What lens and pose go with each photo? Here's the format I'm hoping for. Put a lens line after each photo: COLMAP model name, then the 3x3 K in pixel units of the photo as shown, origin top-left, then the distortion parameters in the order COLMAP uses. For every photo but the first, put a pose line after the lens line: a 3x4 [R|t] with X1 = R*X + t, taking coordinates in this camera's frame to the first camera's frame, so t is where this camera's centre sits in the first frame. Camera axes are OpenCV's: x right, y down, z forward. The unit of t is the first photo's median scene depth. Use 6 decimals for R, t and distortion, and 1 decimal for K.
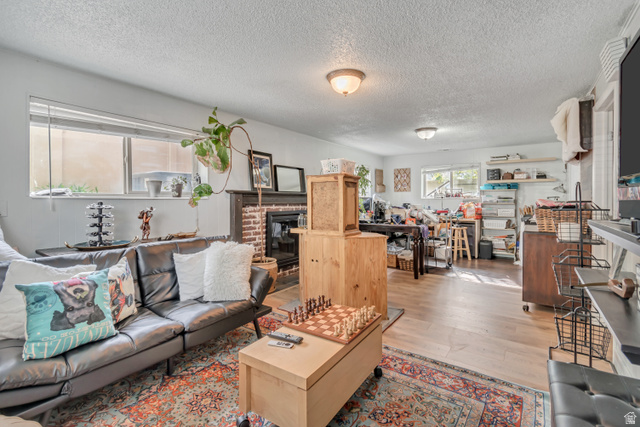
lens RADIAL K [[289.9, 0, 325.8], [0, 289.9, 202.8], [0, 0, 1]] dist [0.004668, 0.000019]
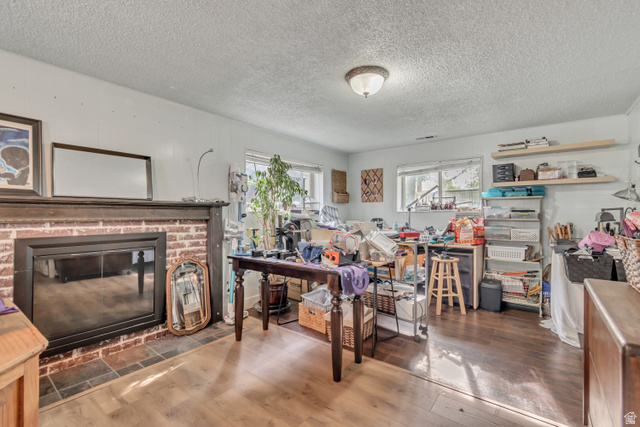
lens RADIAL K [[289.9, 0, 321.1], [0, 289.9, 213.3], [0, 0, 1]] dist [0.004668, 0.000019]
pose [[0.999210, 0.000727, -0.039733, 0.217825], [-0.001129, 0.999948, -0.010094, -0.004193], [0.039724, 0.010131, 0.999159, 0.373579]]
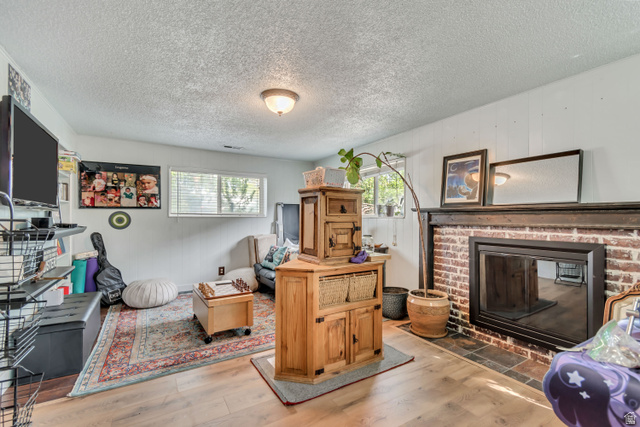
lens RADIAL K [[289.9, 0, 321.7], [0, 289.9, 218.8], [0, 0, 1]] dist [0.004668, 0.000019]
pose [[-0.403668, -0.000236, -0.914906, 0.396830], [-0.012335, 0.999910, 0.005184, -0.006591], [0.914823, 0.013378, -0.403634, 0.657240]]
